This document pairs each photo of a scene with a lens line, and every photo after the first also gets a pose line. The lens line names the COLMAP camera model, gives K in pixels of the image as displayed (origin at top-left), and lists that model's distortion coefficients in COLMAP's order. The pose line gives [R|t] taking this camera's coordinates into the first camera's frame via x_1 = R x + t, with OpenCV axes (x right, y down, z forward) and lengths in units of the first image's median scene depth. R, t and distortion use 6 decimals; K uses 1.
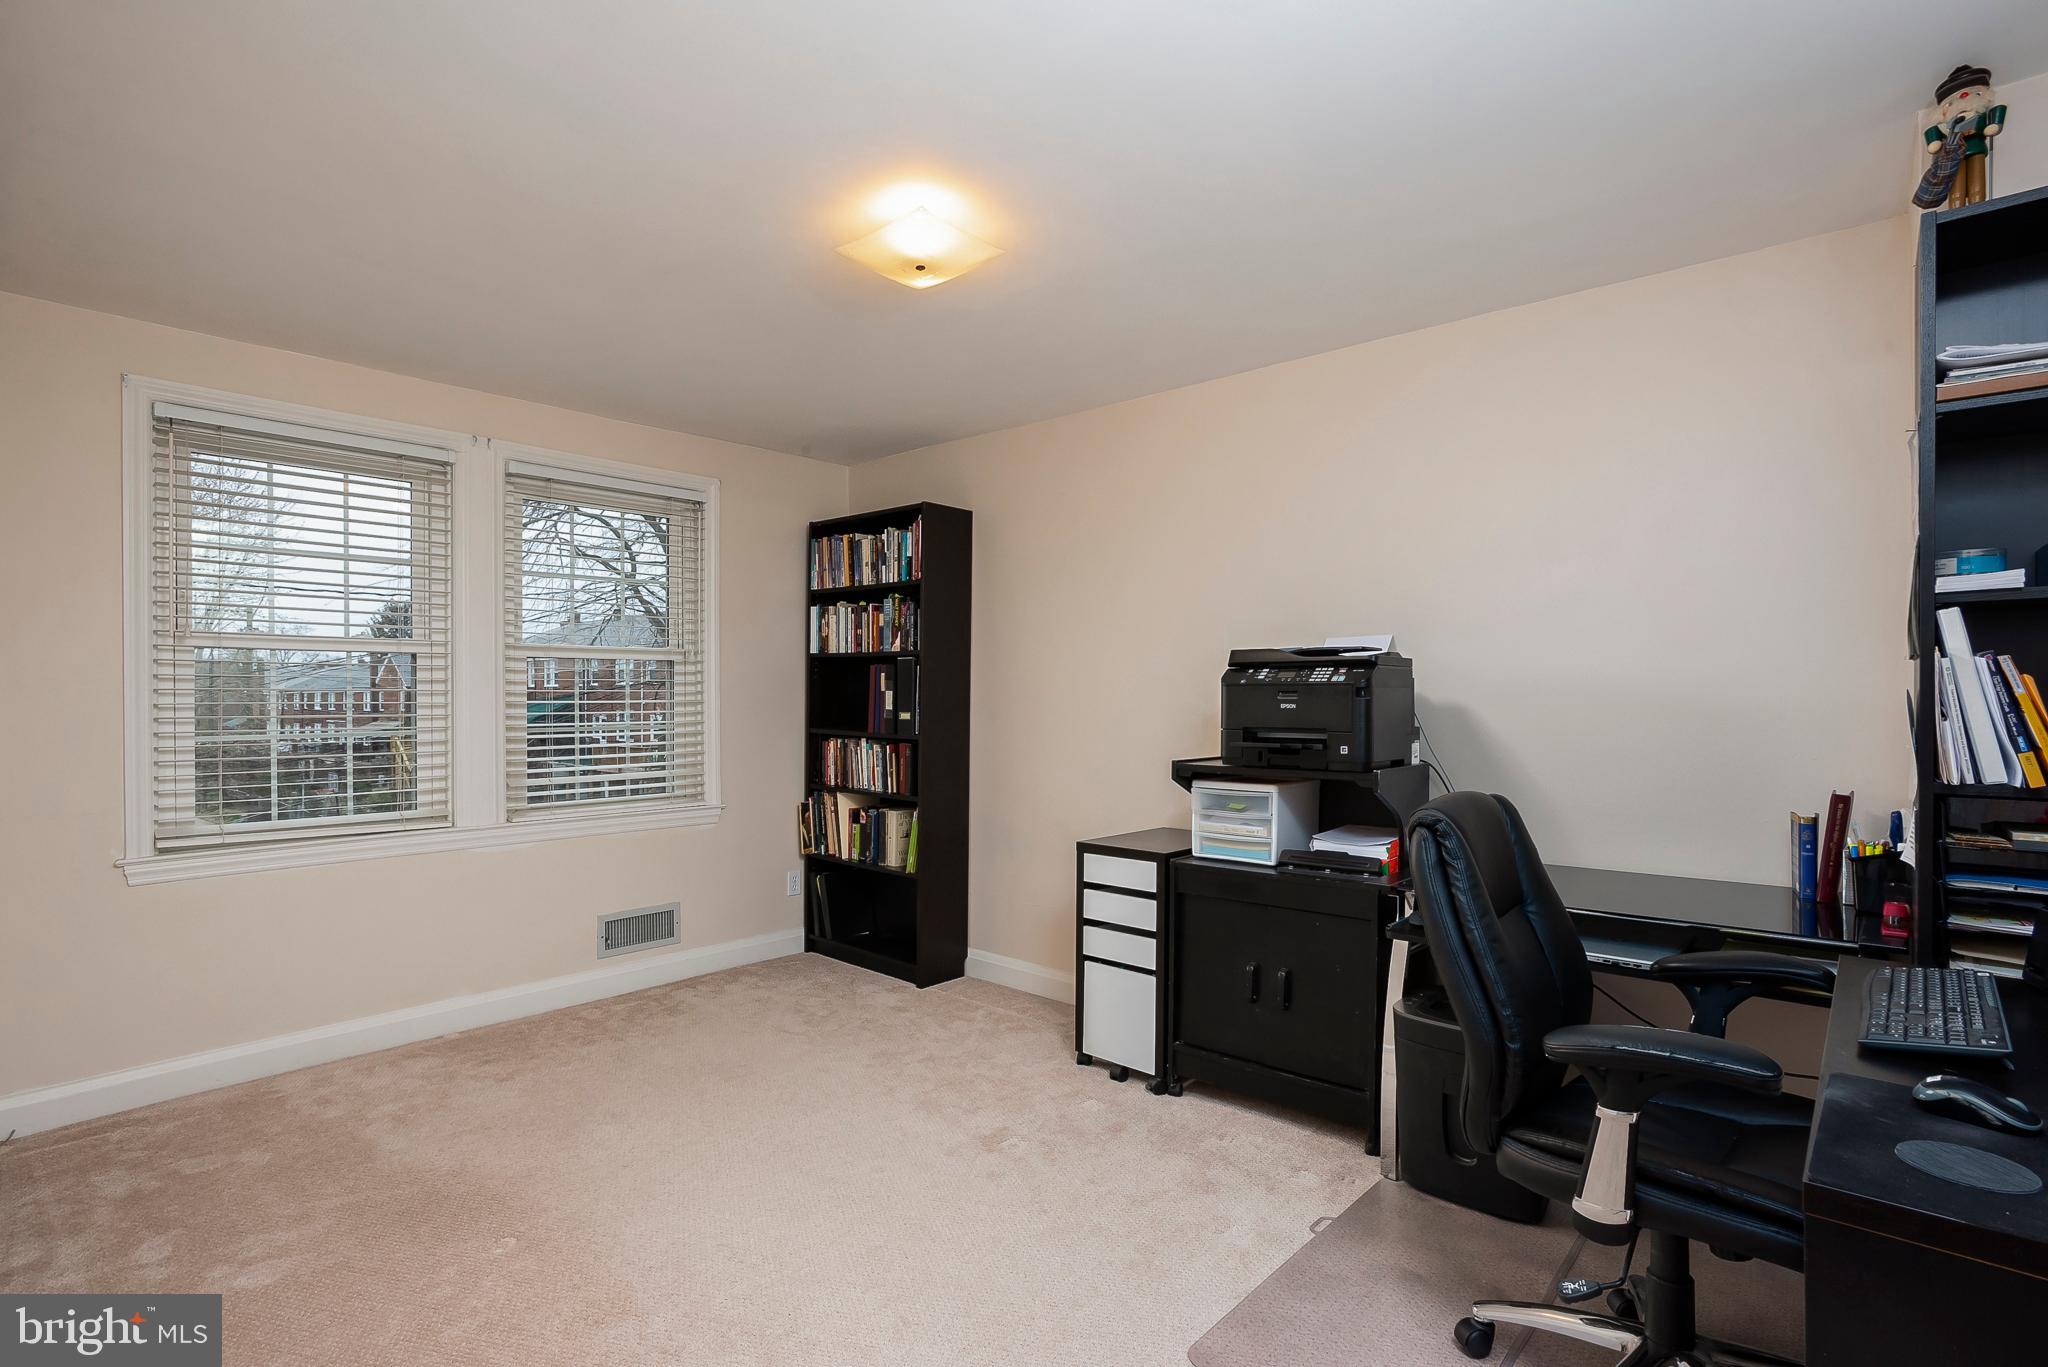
lens RADIAL K [[1011.4, 0, 1022.9], [0, 1011.4, 715.5], [0, 0, 1]] dist [-0.000956, 0.000062]
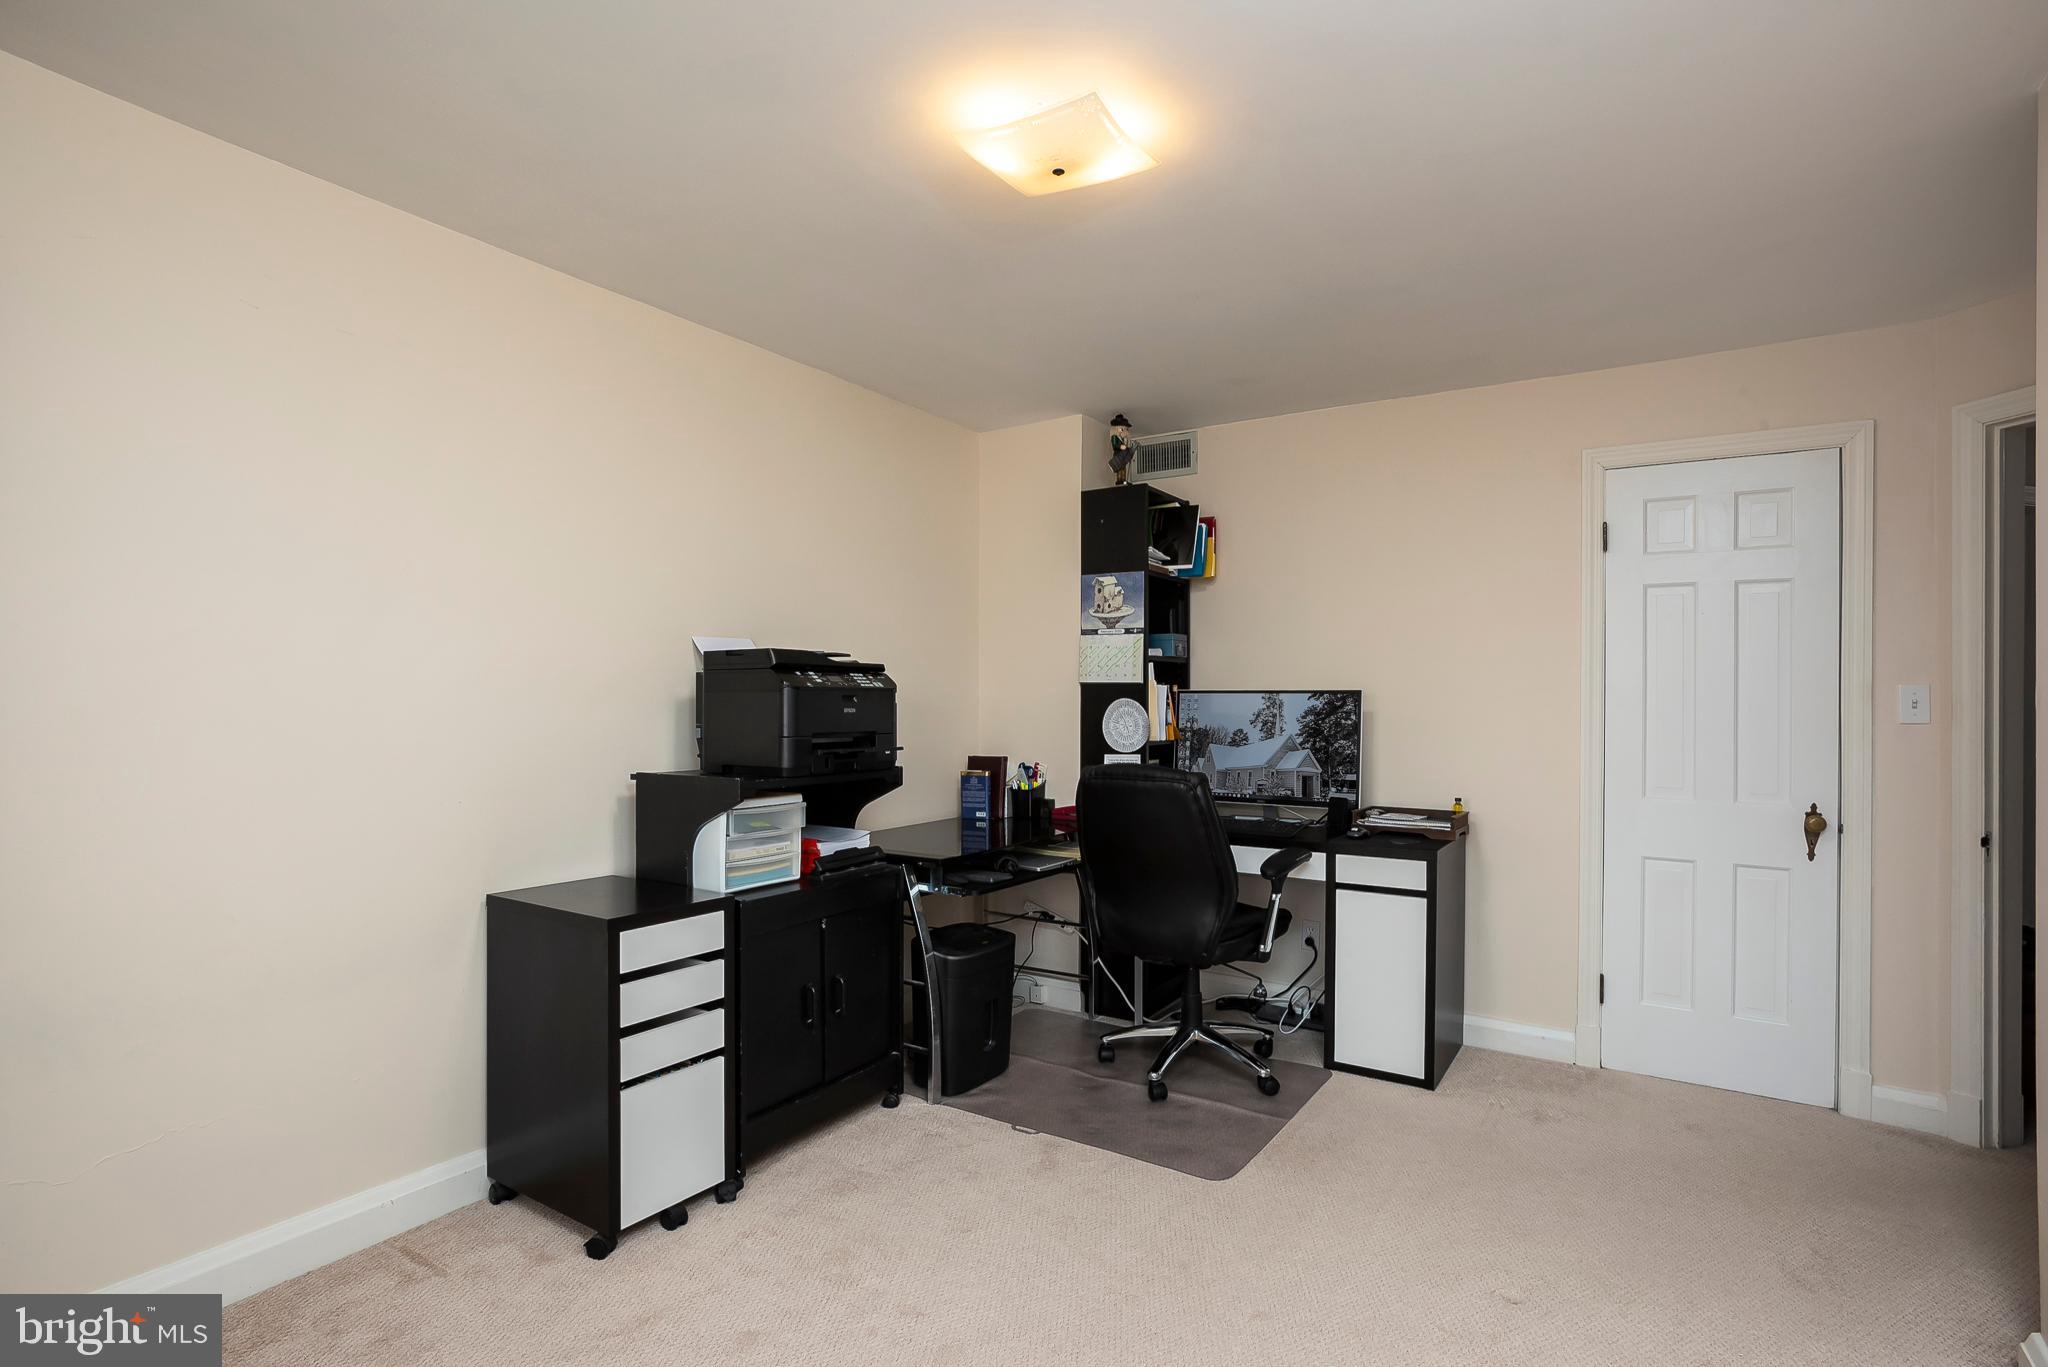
lens RADIAL K [[983.9, 0, 1024.0], [0, 983.9, 683.5], [0, 0, 1]] dist [-0.059230, 0.000054]
pose [[-0.143236, 0.017123, 0.989540, -0.695976], [0.013082, 0.999796, -0.015407, -0.017937], [-0.989602, 0.010739, -0.143431, 0.928670]]
